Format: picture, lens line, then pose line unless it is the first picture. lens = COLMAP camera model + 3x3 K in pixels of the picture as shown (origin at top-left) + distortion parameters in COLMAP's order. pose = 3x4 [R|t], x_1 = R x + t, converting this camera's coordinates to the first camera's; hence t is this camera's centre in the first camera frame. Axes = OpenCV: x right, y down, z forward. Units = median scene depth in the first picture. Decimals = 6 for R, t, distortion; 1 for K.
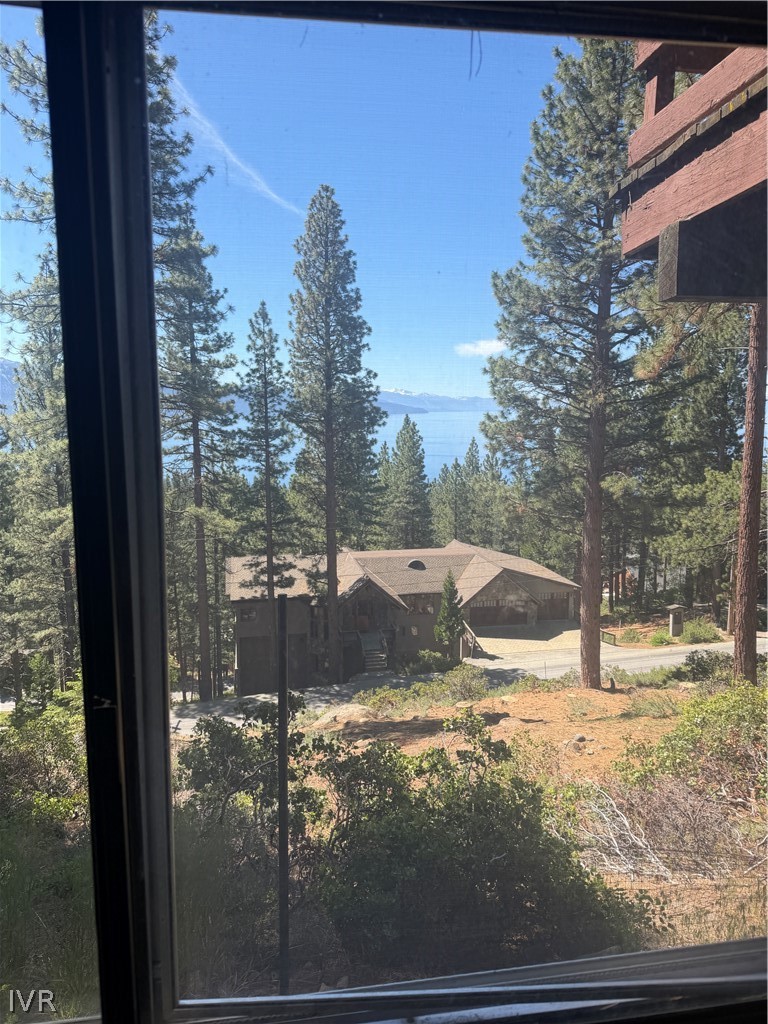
lens RADIAL K [[710.2, 0, 382.5], [0, 710.2, 516.2], [0, 0, 1]] dist [0.147519, -0.269067]
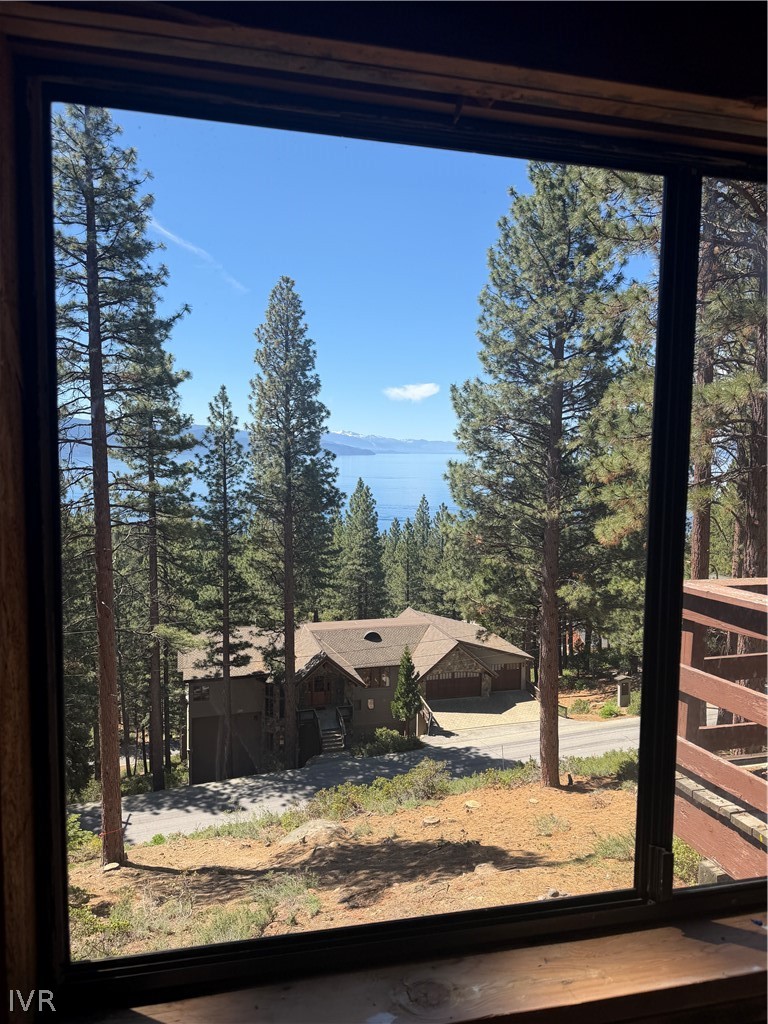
lens RADIAL K [[710.2, 0, 382.5], [0, 710.2, 516.2], [0, 0, 1]] dist [0.147519, -0.269067]
pose [[0.997206, 0.001584, 0.074685, -0.016145], [0.002537, 0.998480, -0.055050, -0.054776], [-0.074659, 0.055086, 0.995687, -0.016260]]
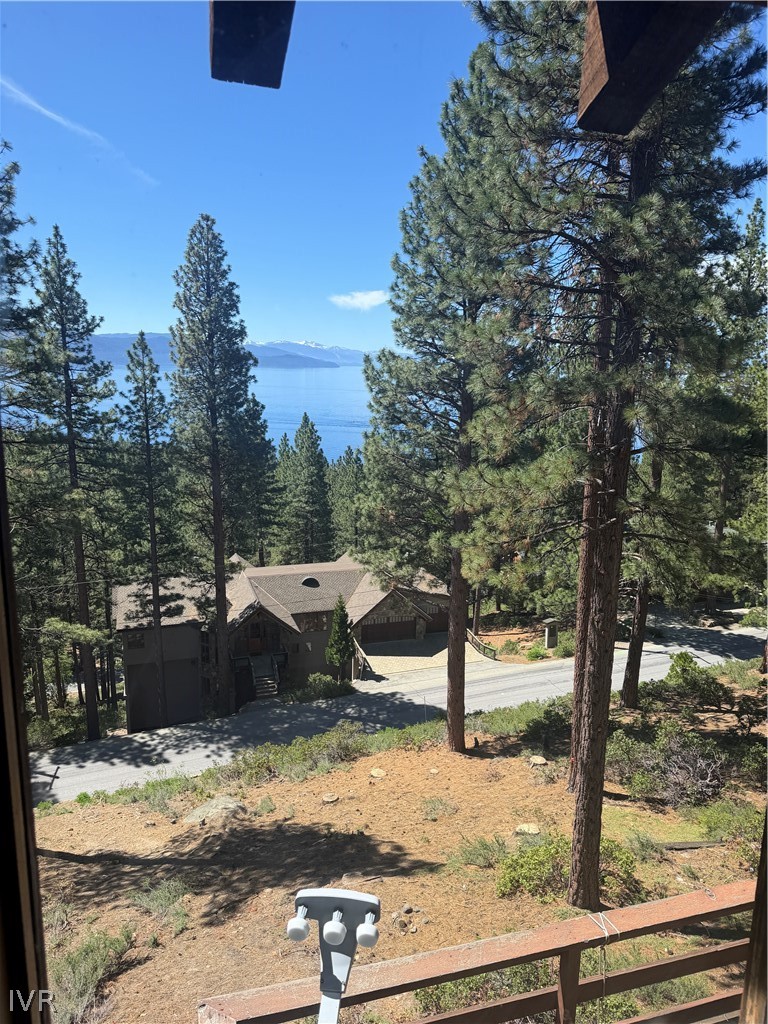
lens RADIAL K [[710.2, 0, 382.5], [0, 710.2, 516.2], [0, 0, 1]] dist [0.147519, -0.269067]
pose [[0.992533, -0.008384, 0.121688, 0.032529], [0.000299, 0.997800, 0.066301, -0.110120], [-0.121977, -0.065769, 0.990352, -0.014202]]
